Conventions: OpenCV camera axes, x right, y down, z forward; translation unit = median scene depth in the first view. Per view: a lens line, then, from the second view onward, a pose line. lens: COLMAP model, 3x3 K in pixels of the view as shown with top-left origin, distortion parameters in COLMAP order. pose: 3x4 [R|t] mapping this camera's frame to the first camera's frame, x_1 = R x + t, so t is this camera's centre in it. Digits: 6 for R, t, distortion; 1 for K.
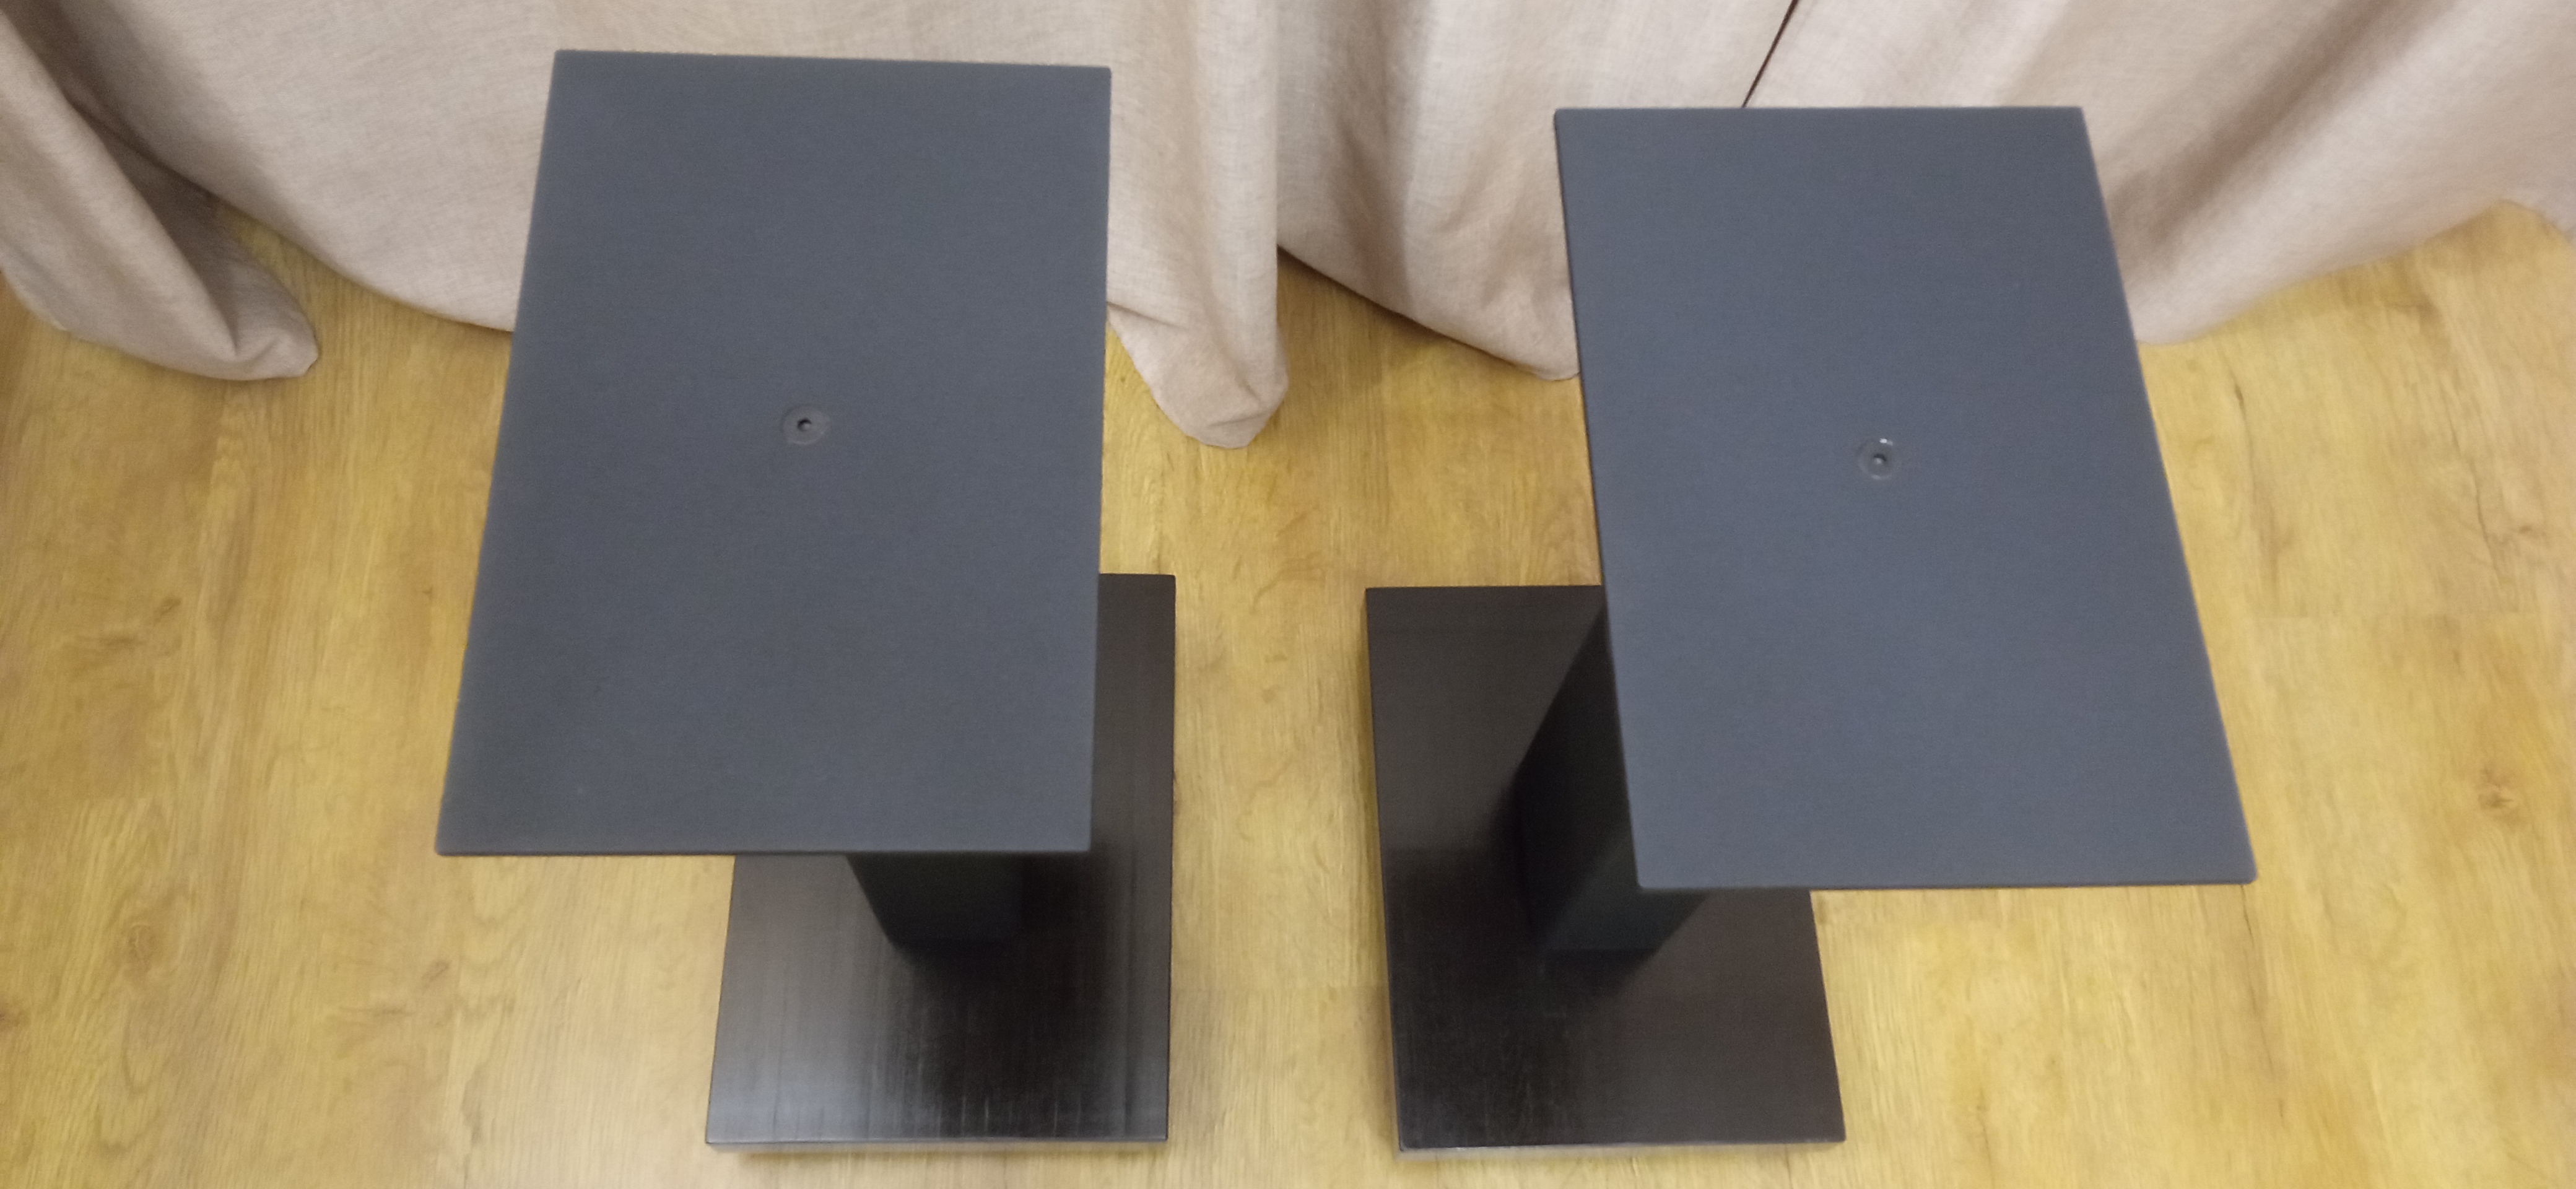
lens RADIAL K [[1947.6, 0, 1286.7], [0, 1947.6, 607.7], [0, 0, 1]] dist [0.083277, -0.157298]
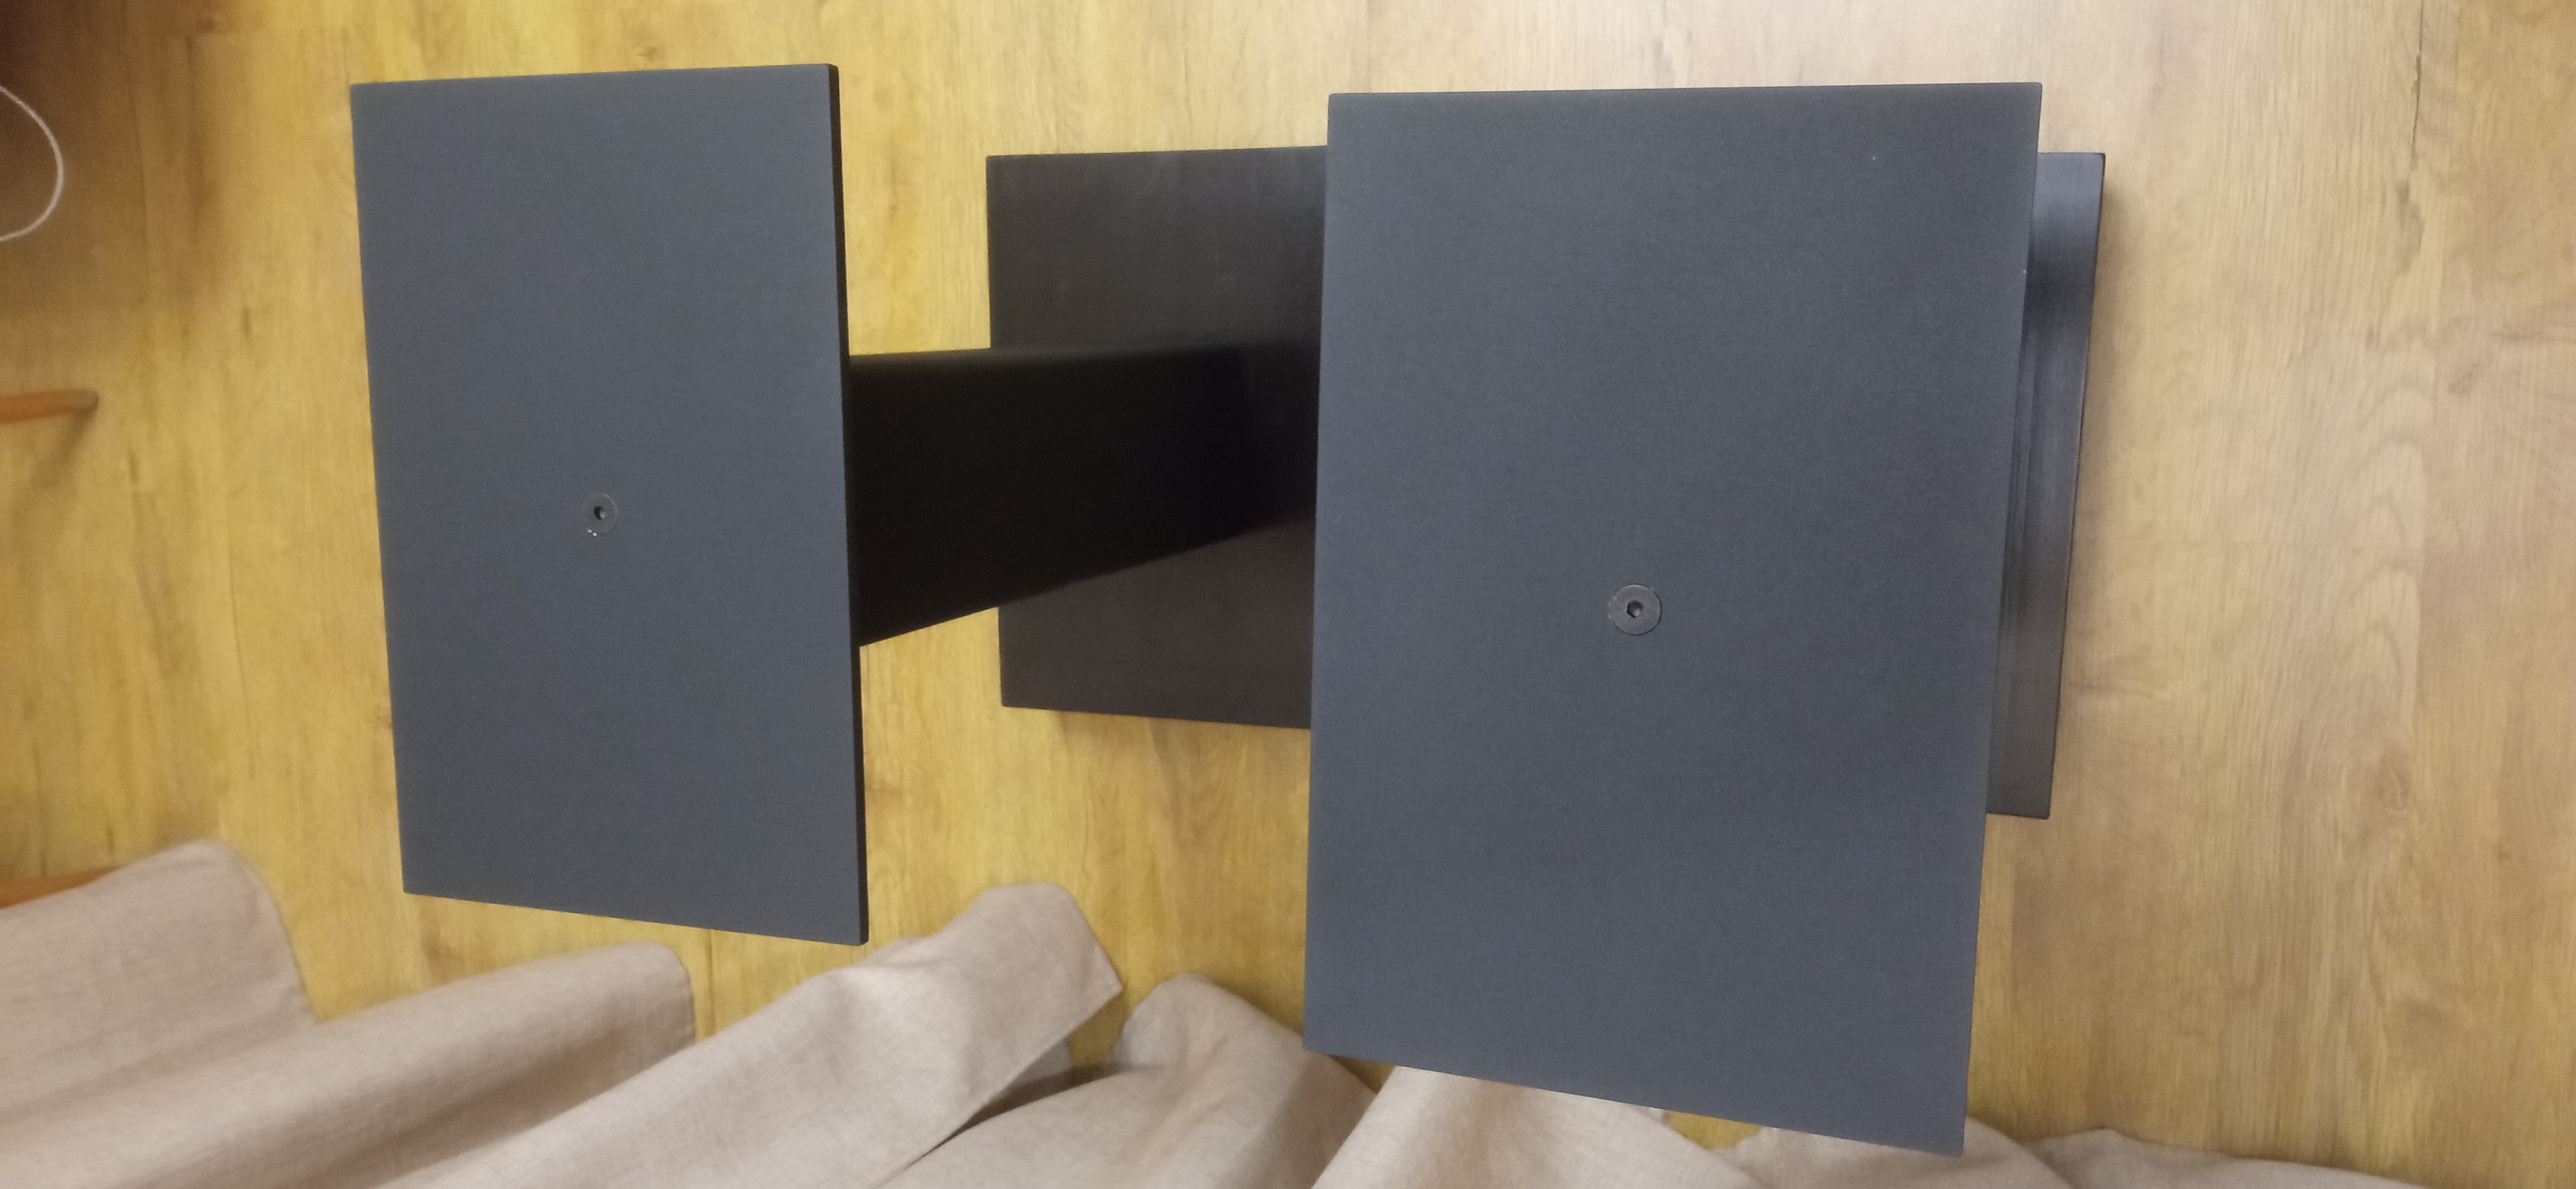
lens RADIAL K [[1947.6, 0, 1286.7], [0, 1947.6, 607.7], [0, 0, 1]] dist [0.083277, -0.157298]
pose [[-0.956864, -0.078806, 0.279645, -0.182477], [0.145489, -0.963105, 0.226409, -0.178139], [0.251485, 0.257327, 0.933026, 0.087919]]
